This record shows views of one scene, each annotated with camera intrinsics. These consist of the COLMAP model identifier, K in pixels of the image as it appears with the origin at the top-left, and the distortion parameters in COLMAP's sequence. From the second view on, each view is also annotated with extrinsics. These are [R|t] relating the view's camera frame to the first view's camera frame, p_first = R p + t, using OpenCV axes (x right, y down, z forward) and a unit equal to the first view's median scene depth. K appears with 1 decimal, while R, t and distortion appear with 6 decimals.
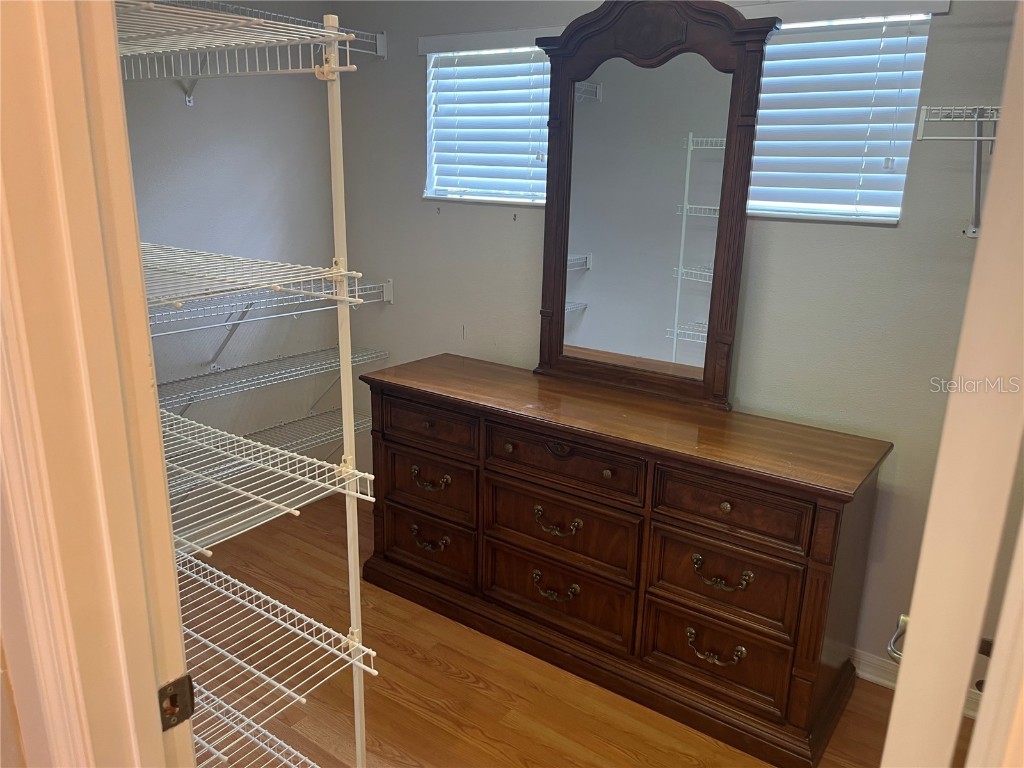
lens RADIAL K [[778.8, 0, 511.4], [0, 778.8, 380.2], [0, 0, 1]] dist [0.047184, -0.056809]
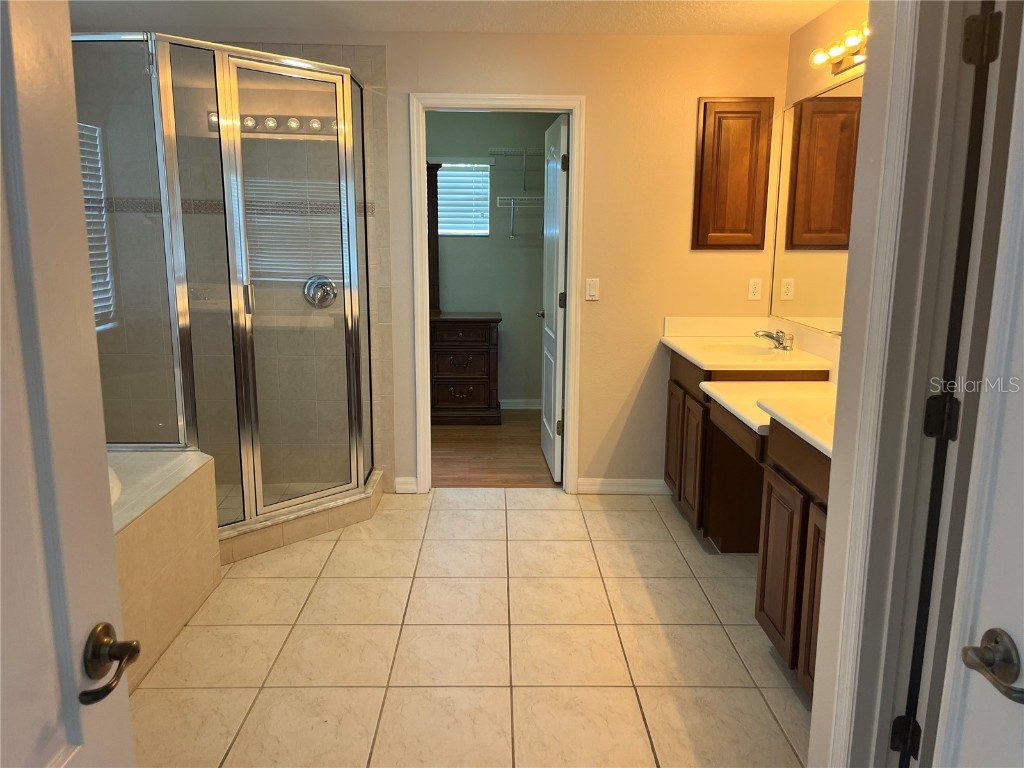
lens RADIAL K [[778.8, 0, 511.1], [0, 778.8, 381.2], [0, 0, 1]] dist [0.047184, -0.056809]
pose [[0.792085, -0.125147, 0.597444, -1.190050], [0.175180, 0.984191, -0.026093, 0.403705], [-0.584733, 0.125329, 0.801486, -1.236545]]
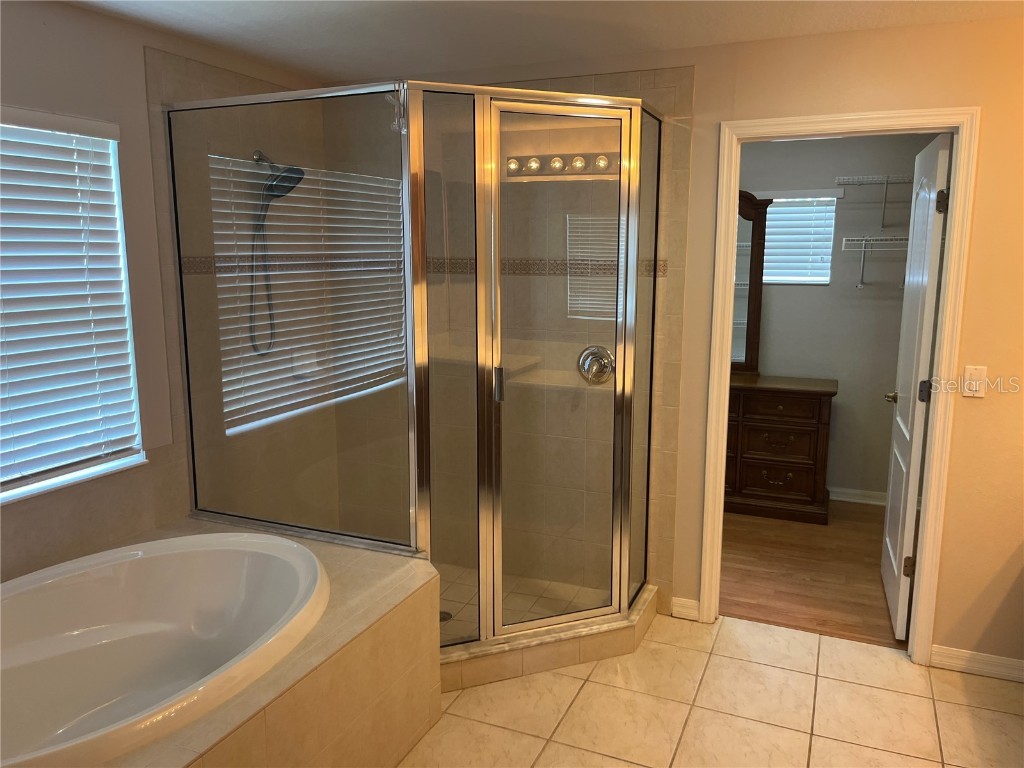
lens RADIAL K [[778.8, 0, 504.3], [0, 778.8, 387.4], [0, 0, 1]] dist [0.047184, -0.056809]
pose [[0.975179, -0.052926, 0.214998, -0.933867], [0.076157, 0.991942, -0.101244, 0.256135], [-0.207907, 0.115104, 0.971352, -0.984325]]
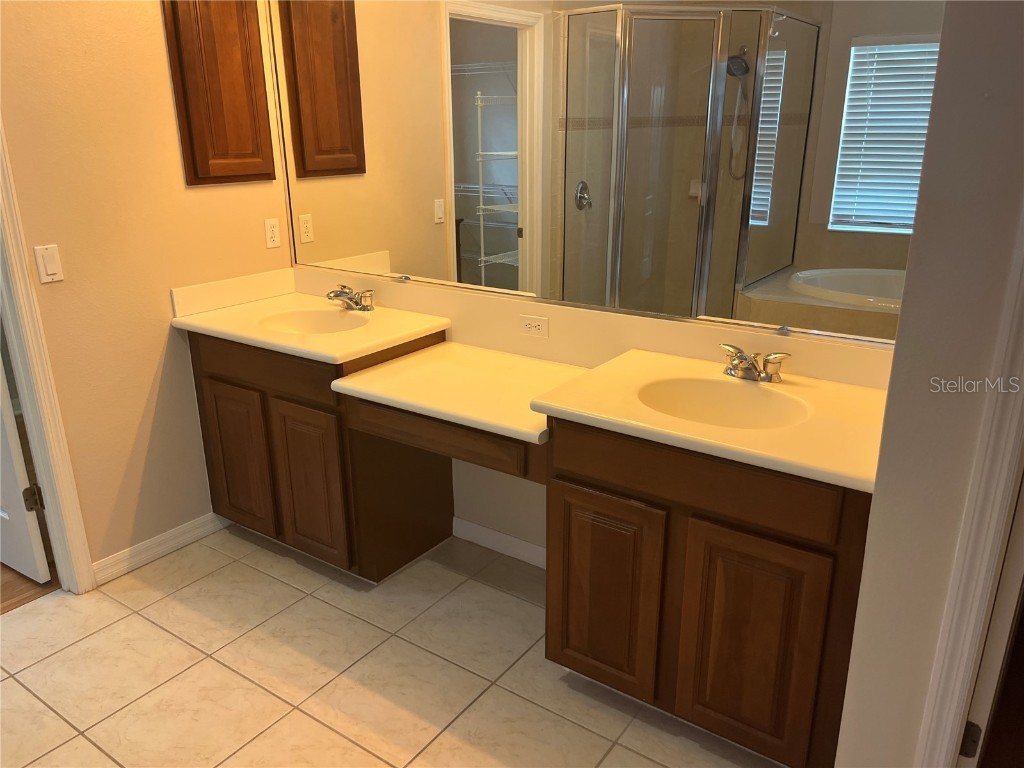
lens RADIAL K [[778.8, 0, 520.0], [0, 778.8, 385.6], [0, 0, 1]] dist [0.047184, -0.056809]
pose [[-0.036428, -0.332104, 0.942539, -1.023619], [0.277116, 0.902820, 0.328820, 0.148960], [-0.960146, 0.273171, 0.059143, -0.545412]]
